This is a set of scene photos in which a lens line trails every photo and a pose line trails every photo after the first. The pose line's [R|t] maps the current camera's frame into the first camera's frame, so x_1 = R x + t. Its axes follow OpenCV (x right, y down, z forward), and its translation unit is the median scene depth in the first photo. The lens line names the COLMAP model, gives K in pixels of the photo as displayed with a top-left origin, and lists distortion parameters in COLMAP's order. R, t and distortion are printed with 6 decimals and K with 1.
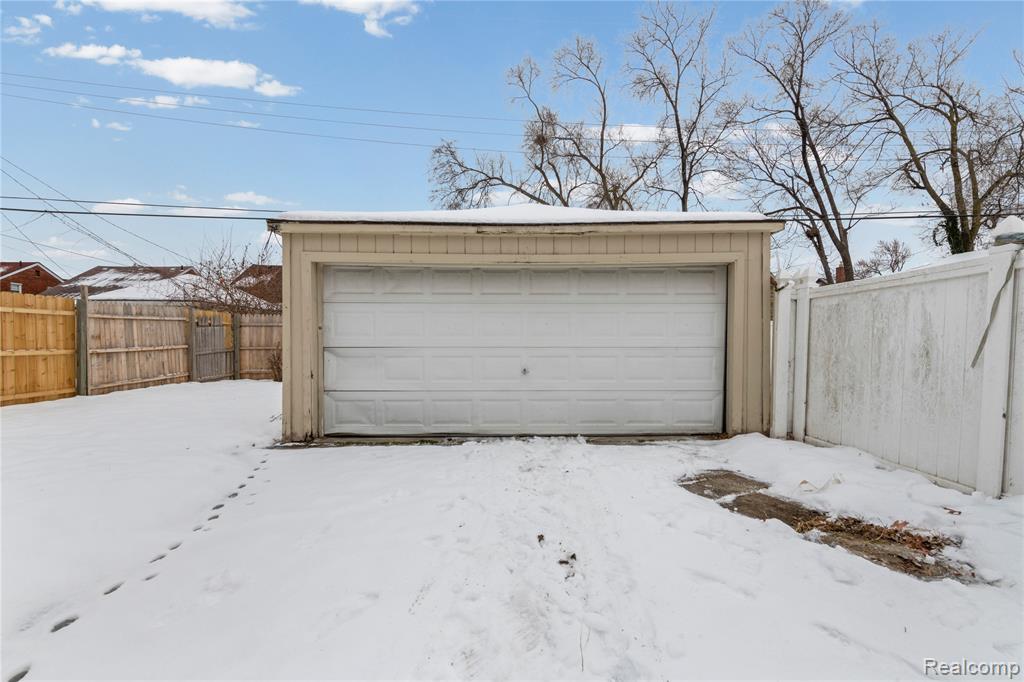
lens RADIAL K [[401.5, 0, 512.5], [0, 401.5, 343.9], [0, 0, 1]] dist [0.002487, -0.000059]
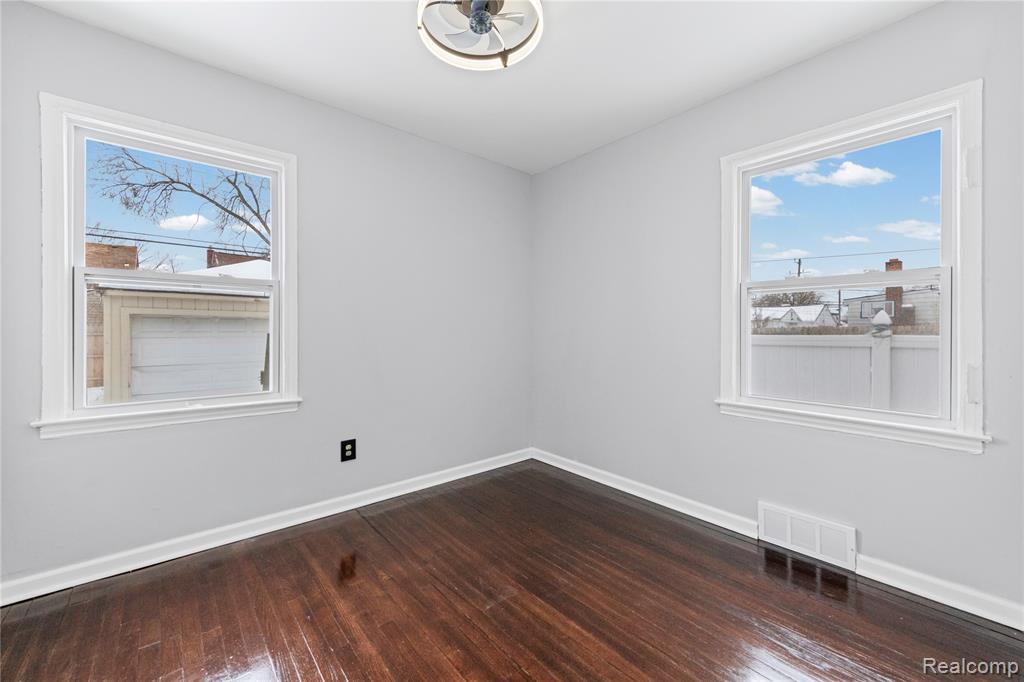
lens RADIAL K [[403.9, 0, 517.0], [0, 403.9, 334.7], [0, 0, 1]] dist [0.001375, -0.000004]
pose [[0.729870, -0.012471, 0.683472, -0.129344], [0.011423, 0.999916, 0.006047, -0.031241], [-0.683491, 0.003394, 0.729951, -0.322421]]
